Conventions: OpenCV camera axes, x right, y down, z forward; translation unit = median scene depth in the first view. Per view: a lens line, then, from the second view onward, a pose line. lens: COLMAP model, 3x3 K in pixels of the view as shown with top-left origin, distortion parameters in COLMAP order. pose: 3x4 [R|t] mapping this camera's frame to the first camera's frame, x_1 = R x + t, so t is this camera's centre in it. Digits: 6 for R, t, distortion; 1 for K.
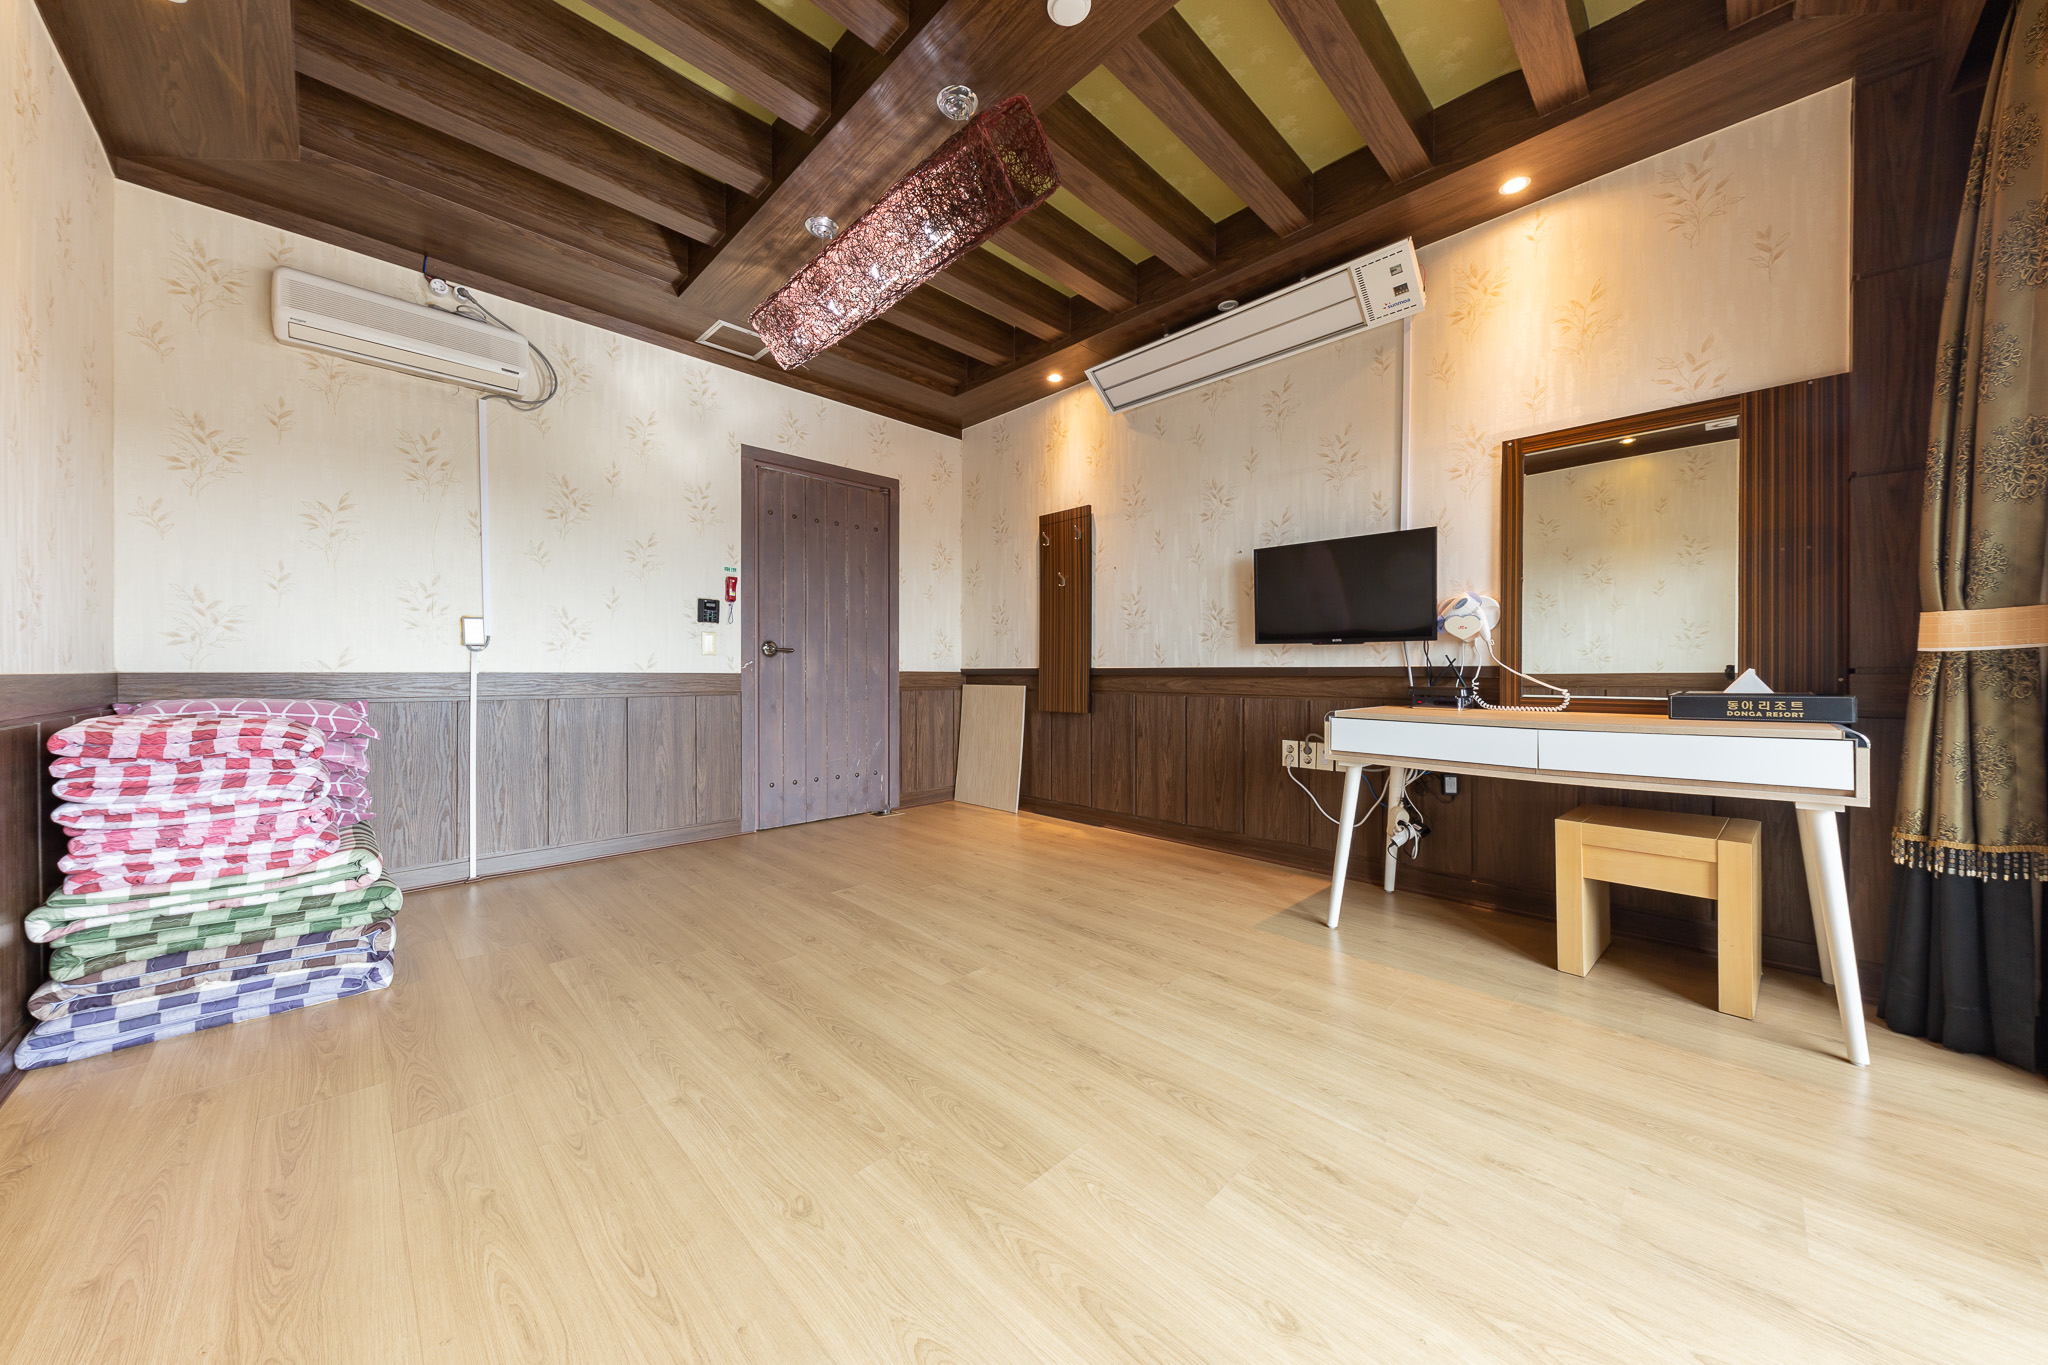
lens RADIAL K [[693.3, 0, 1022.7], [0, 693.3, 678.9], [0, 0, 1]] dist [0.012067, -0.000002]
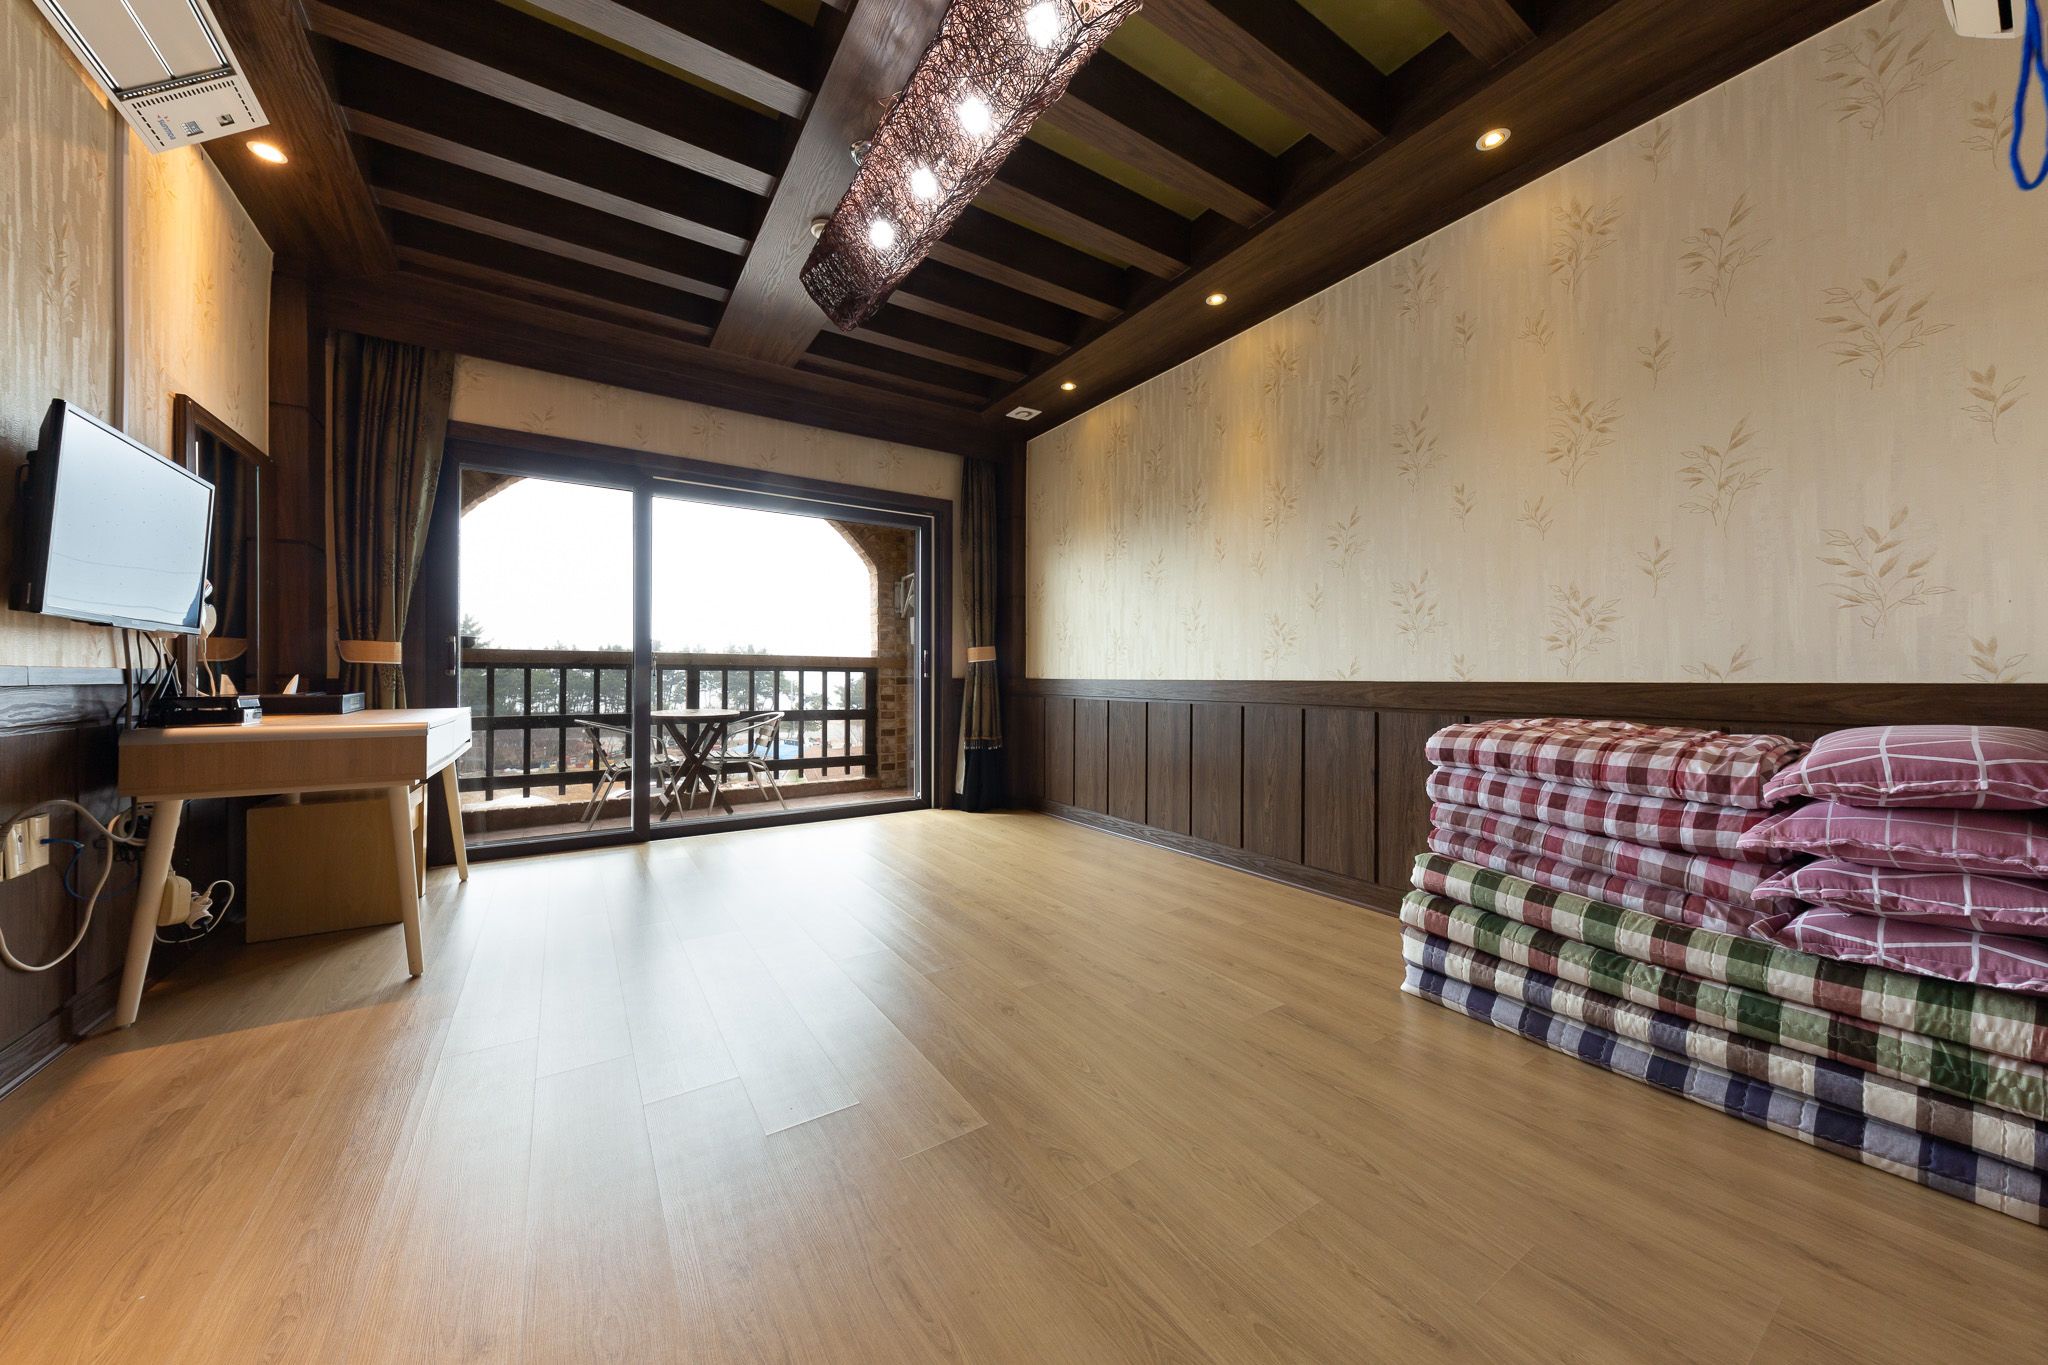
lens RADIAL K [[693.4, 0, 1018.8], [0, 693.4, 676.6], [0, 0, 1]] dist [0.001384, -0.000001]
pose [[-0.979312, 0.001450, 0.202350, -0.602645], [0.001801, 0.999997, 0.001550, -0.017018], [-0.202347, 0.001882, -0.979312, 2.234983]]
